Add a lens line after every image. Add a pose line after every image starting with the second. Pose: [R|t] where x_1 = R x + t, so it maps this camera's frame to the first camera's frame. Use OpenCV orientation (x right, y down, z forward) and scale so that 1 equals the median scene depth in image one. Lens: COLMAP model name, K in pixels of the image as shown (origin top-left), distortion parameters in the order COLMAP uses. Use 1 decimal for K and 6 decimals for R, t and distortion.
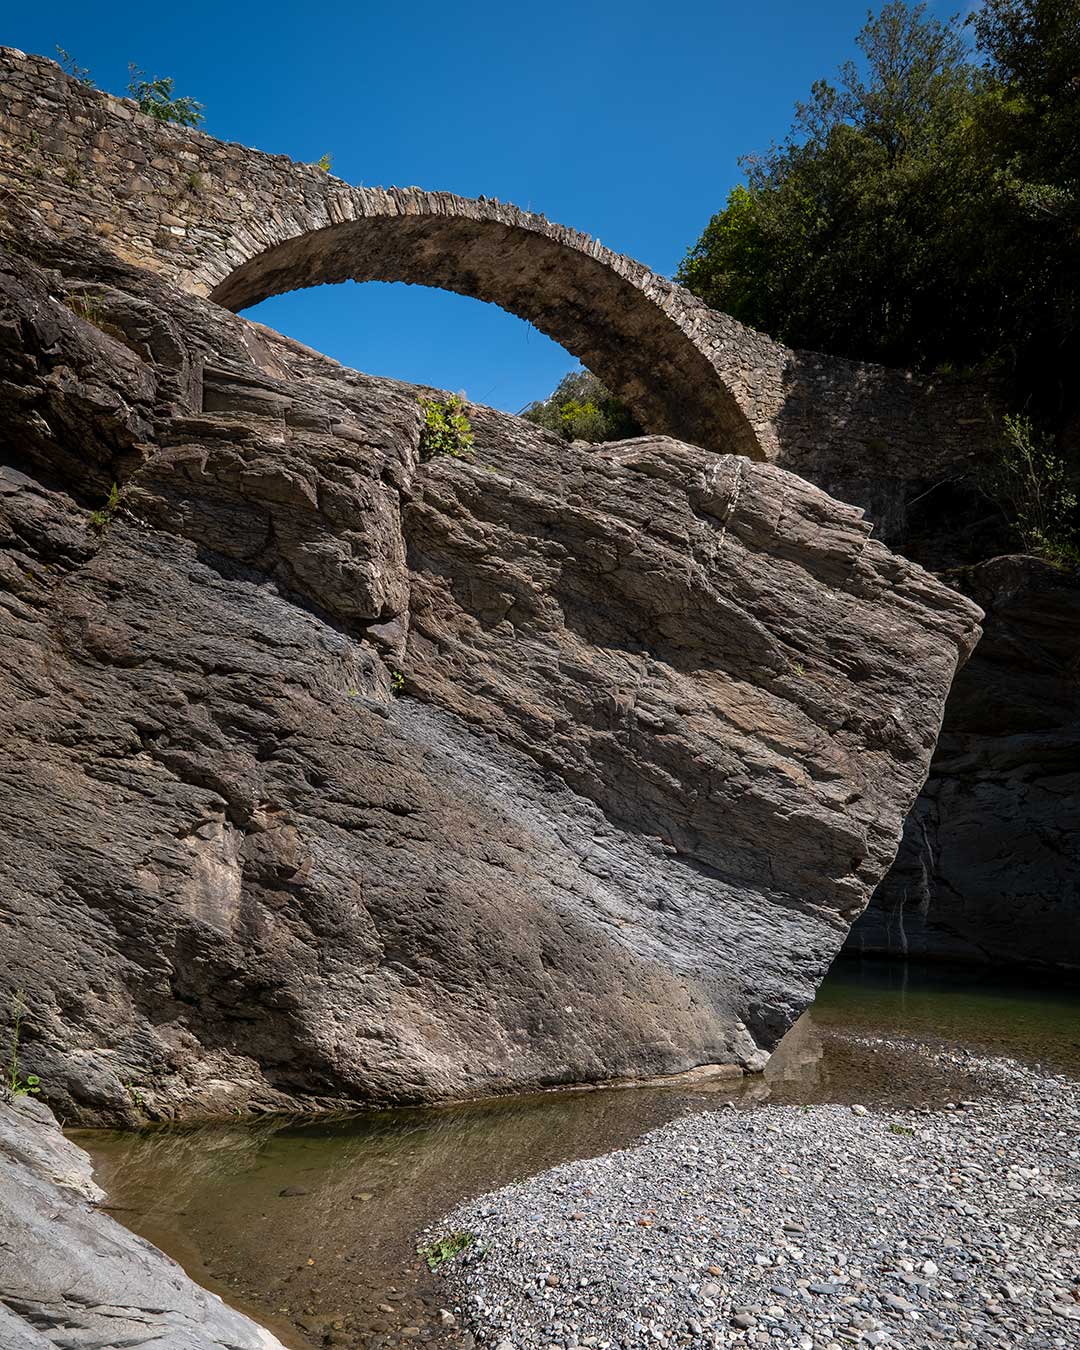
lens RADIAL K [[928.7, 0, 540.0], [0, 928.7, 675.0], [0, 0, 1]] dist [-0.002079, -0.000147]
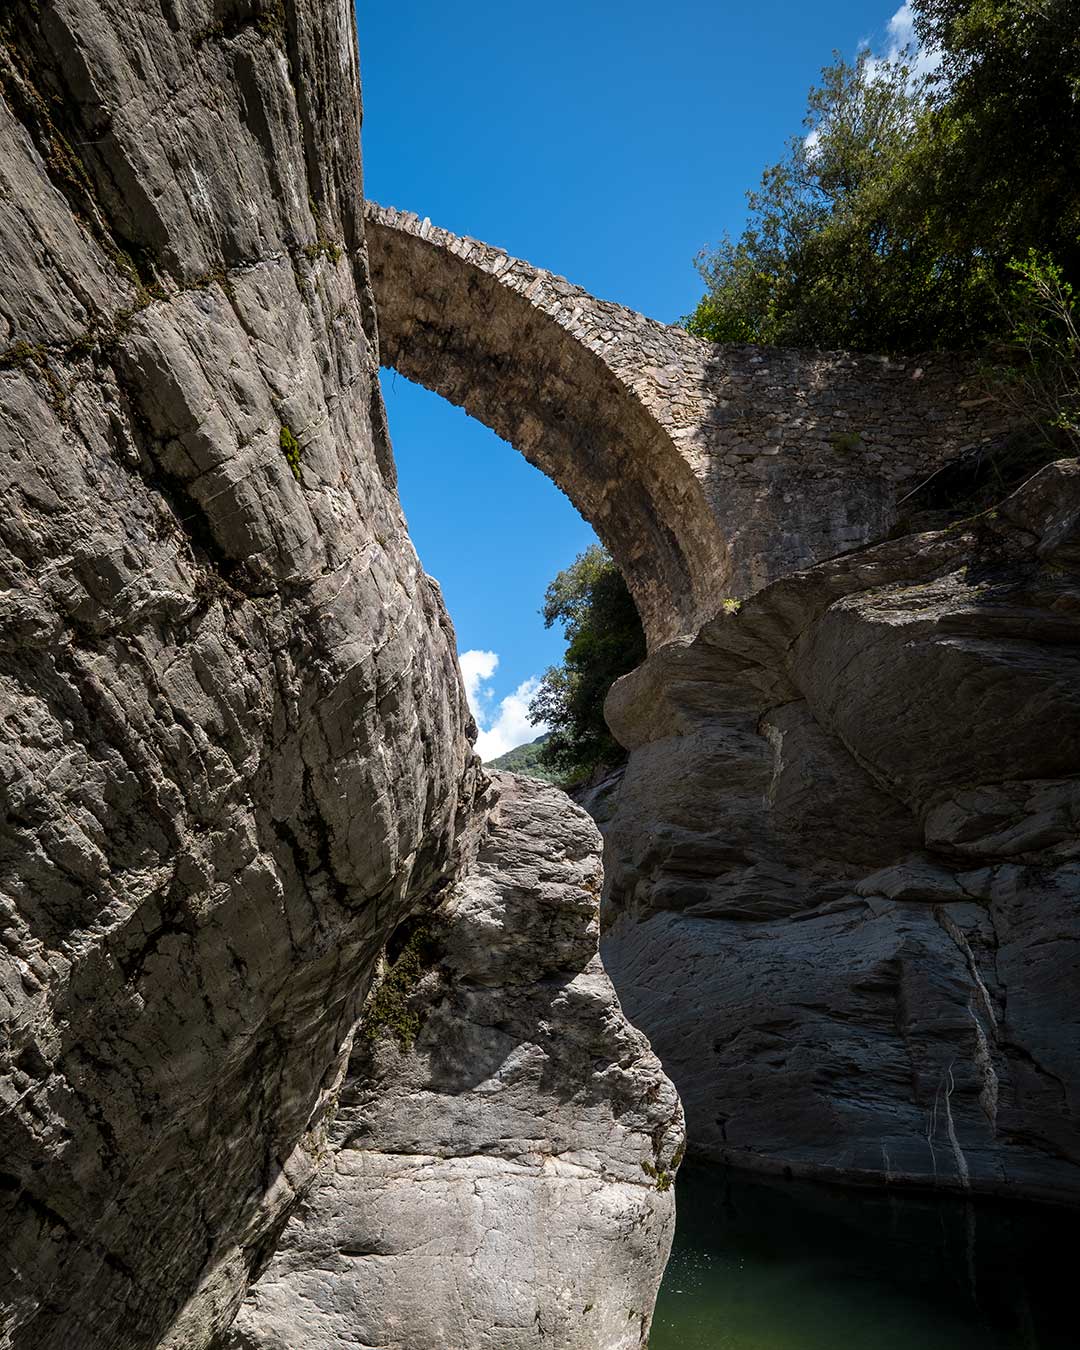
lens RADIAL K [[741.3, 0, 550.7], [0, 741.3, 775.3], [0, 0, 1]] dist [-0.004892, -0.000849]
pose [[0.983225, -0.094535, -0.155983, 0.553650], [0.076104, 0.989831, -0.120178, 0.207685], [0.165758, 0.106291, 0.980422, 1.146045]]
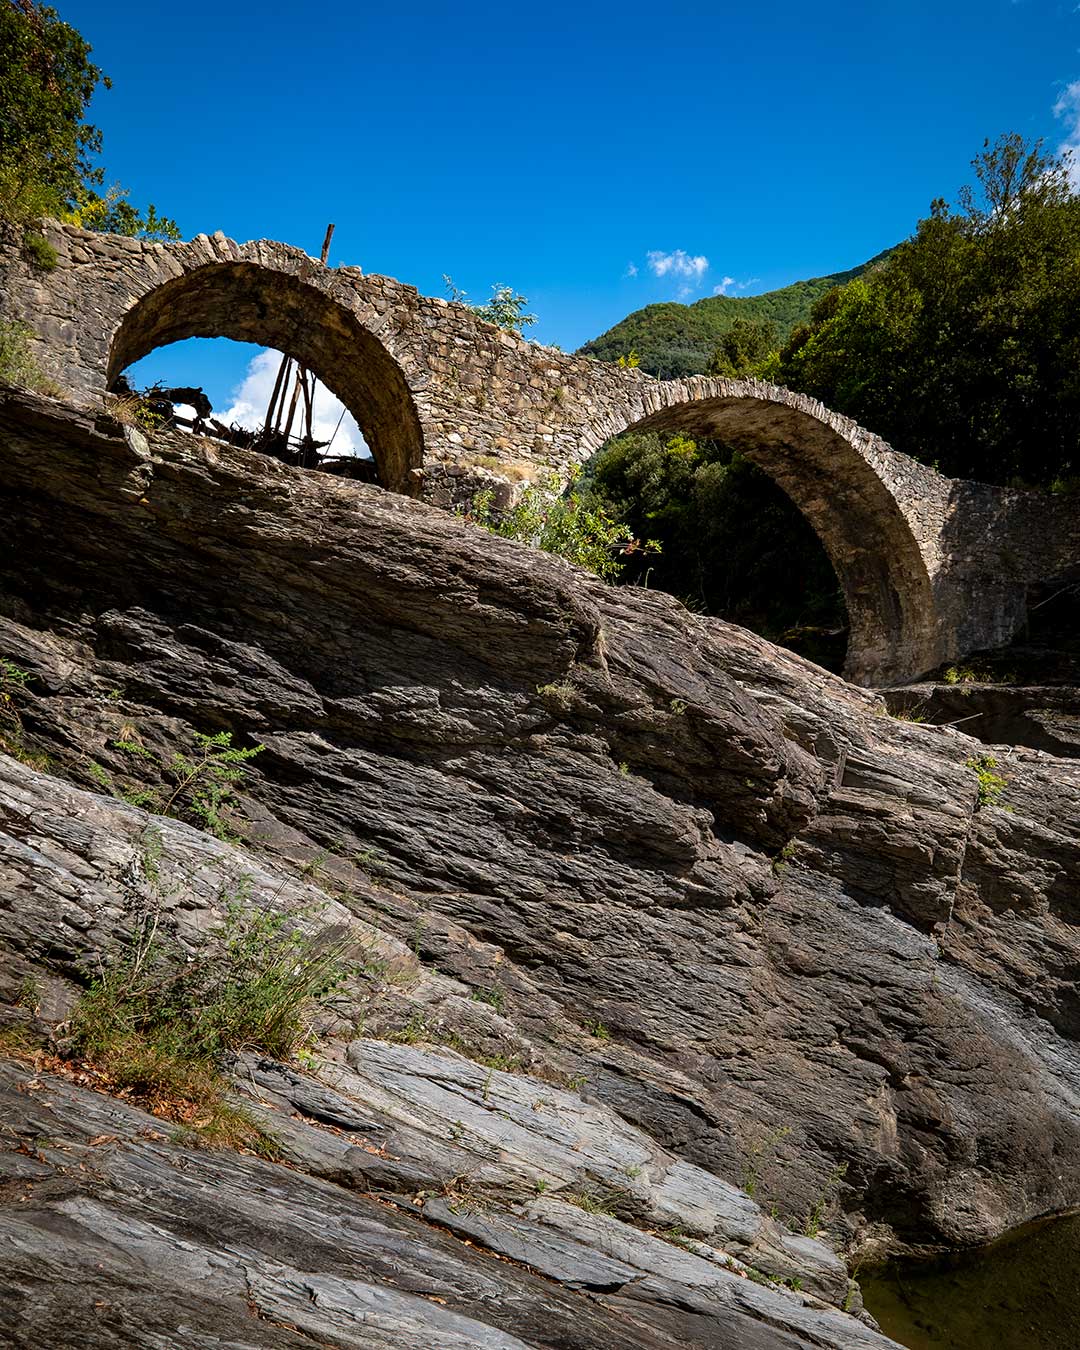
lens RADIAL K [[768.1, 0, 540.0], [0, 768.1, 675.0], [0, 0, 1]] dist [0.000260, -0.000258]
pose [[0.999707, 0.023227, 0.006819, -0.790945], [-0.023844, 0.993435, 0.111885, -0.541176], [-0.004175, -0.112015, 0.993698, -0.149904]]
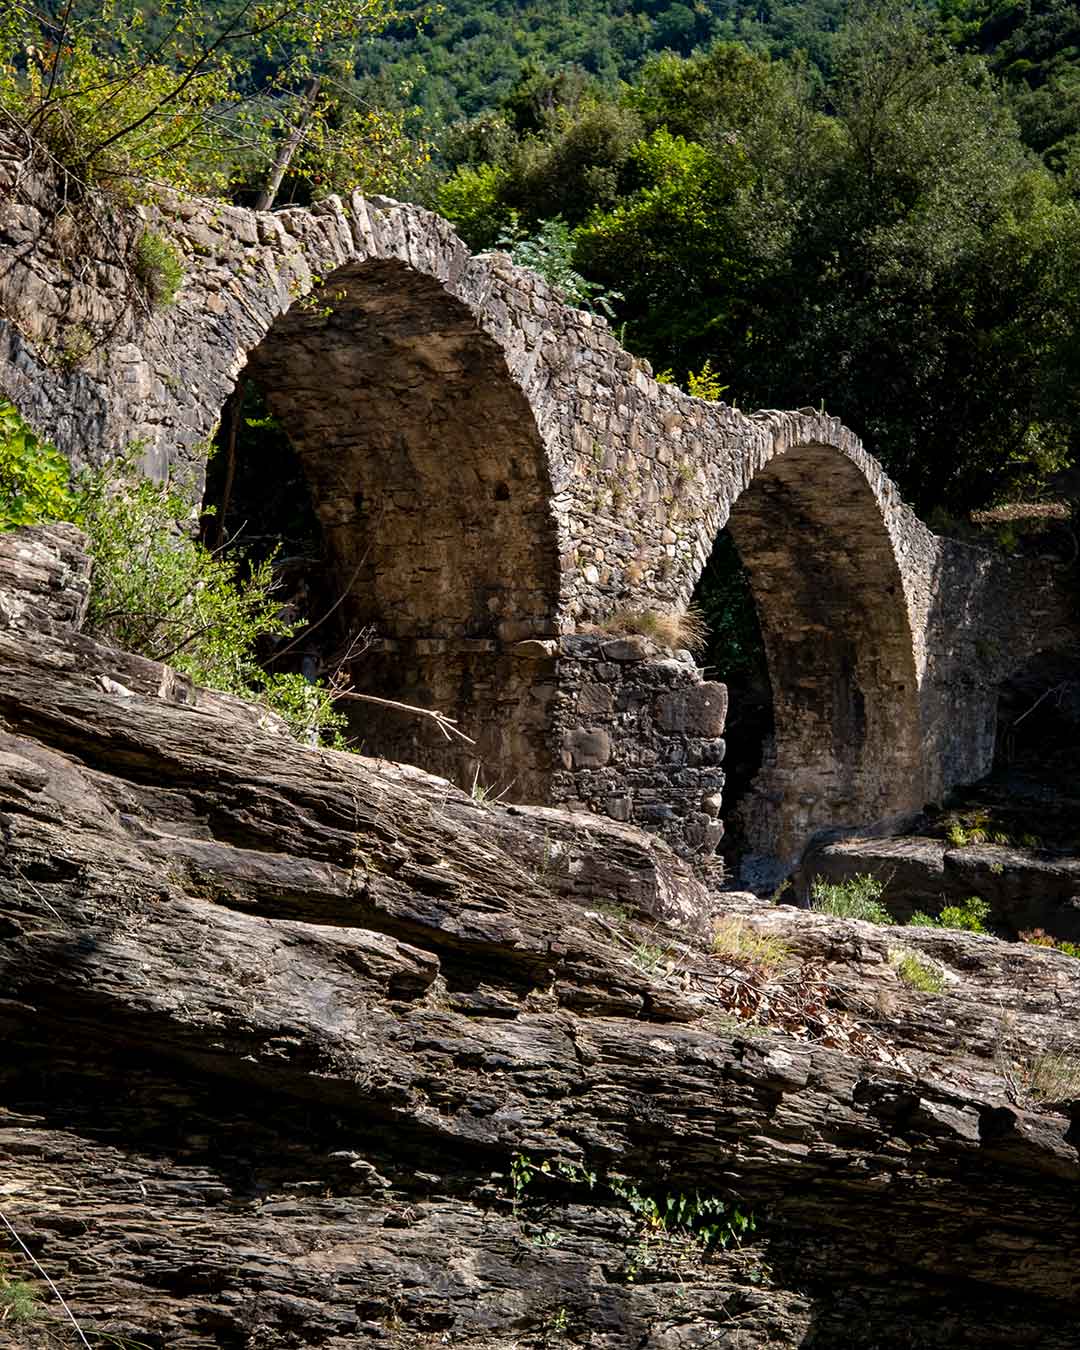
lens RADIAL K [[1294.9, 0, 540.0], [0, 1294.9, 675.0], [0, 0, 1]] dist [-0.045876, -0.000143]
pose [[0.879239, 0.036971, 0.474944, -1.764222], [-0.106392, 0.987042, 0.120123, -0.932397], [-0.464349, -0.156148, 0.871779, 0.290854]]
